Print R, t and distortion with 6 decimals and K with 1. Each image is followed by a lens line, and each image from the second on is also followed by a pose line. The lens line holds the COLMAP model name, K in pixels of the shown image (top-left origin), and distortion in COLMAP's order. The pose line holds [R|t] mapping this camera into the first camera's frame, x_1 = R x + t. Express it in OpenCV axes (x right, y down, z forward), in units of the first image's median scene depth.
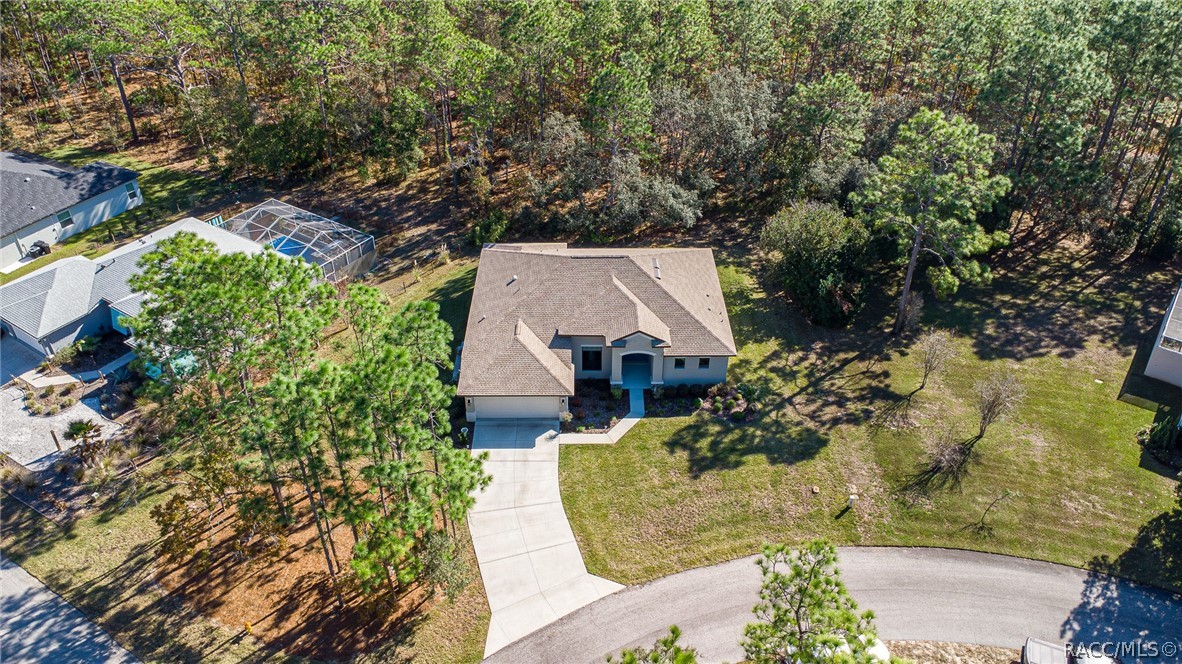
lens RADIAL K [[850.3, 0, 596.5], [0, 850.3, 340.5], [0, 0, 1]] dist [0.026522, -0.043864]
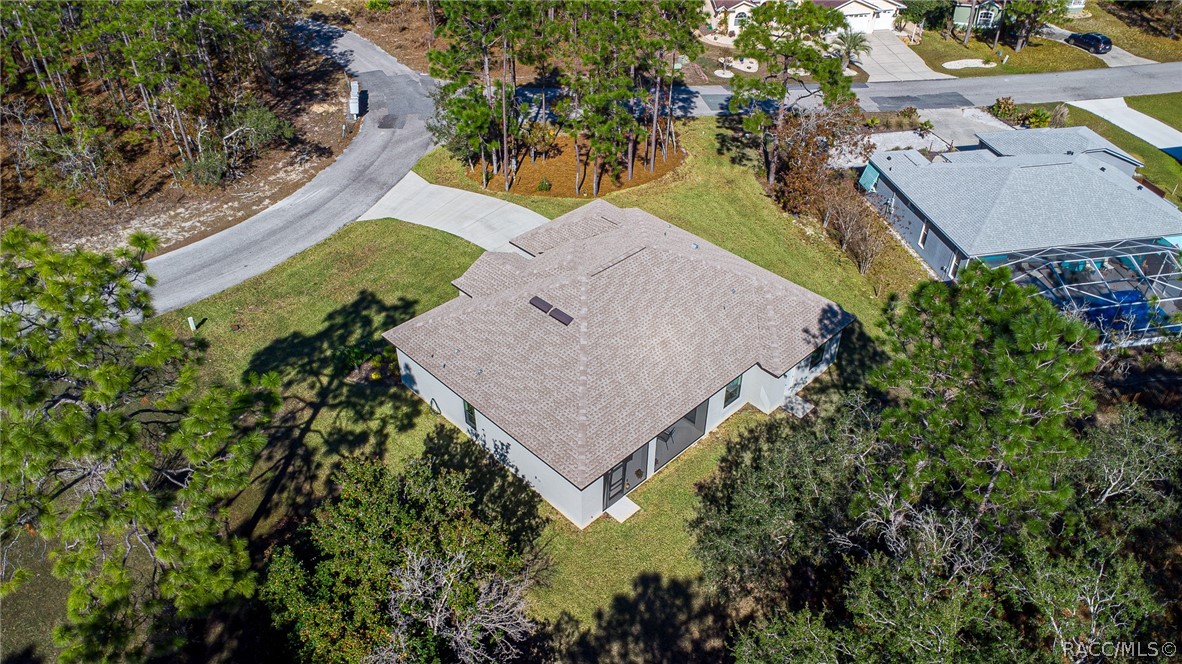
lens RADIAL K [[850.3, 0, 599.8], [0, 850.3, 331.7], [0, 0, 1]] dist [0.026522, -0.043864]
pose [[-0.717356, 0.405805, -0.566323, 0.456132], [-0.427393, 0.385623, 0.817698, -0.679026], [0.550213, 0.828624, -0.103190, 1.200652]]
